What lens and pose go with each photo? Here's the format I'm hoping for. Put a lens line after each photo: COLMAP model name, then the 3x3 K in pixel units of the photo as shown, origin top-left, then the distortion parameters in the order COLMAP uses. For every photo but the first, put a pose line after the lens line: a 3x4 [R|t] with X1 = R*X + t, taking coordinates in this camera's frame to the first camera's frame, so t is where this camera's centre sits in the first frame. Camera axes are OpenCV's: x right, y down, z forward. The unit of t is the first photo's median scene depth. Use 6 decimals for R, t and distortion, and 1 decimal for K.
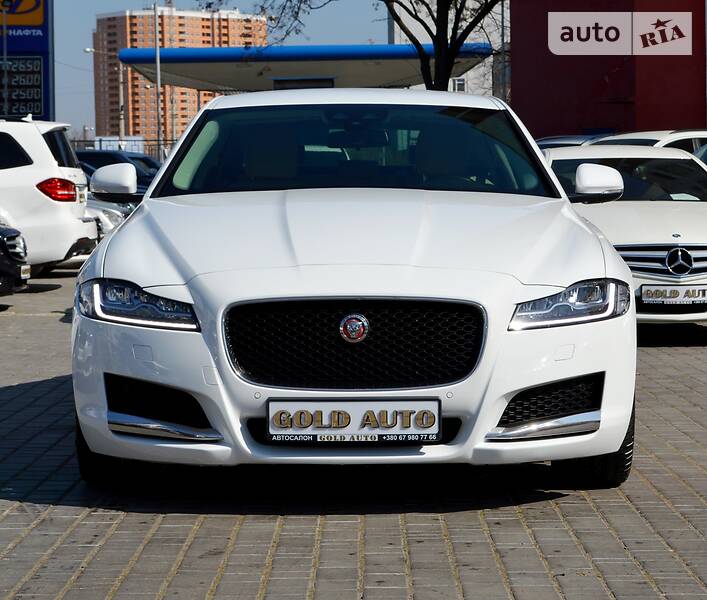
lens RADIAL K [[1960.0, 0, 359.6], [0, 1960.0, 304.6], [0, 0, 1]] dist [0.023481, 0.000000]
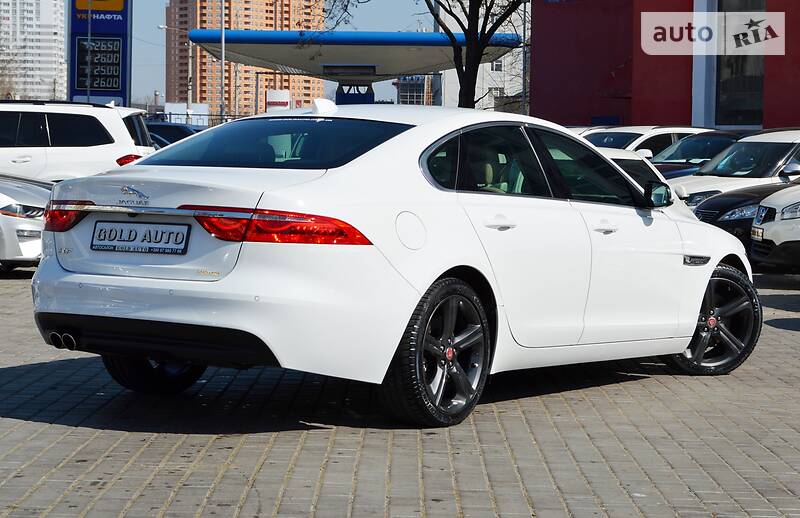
lens RADIAL K [[1786.6, 0, 401.8], [0, 1786.6, 256.7], [0, 0, 1]] dist [0.023288, 0.000000]
pose [[0.999547, 0.030112, 0.000061, 0.012794], [-0.030112, 0.999542, -0.002929, -0.003274], [-0.000149, 0.002926, 0.999996, -0.101577]]
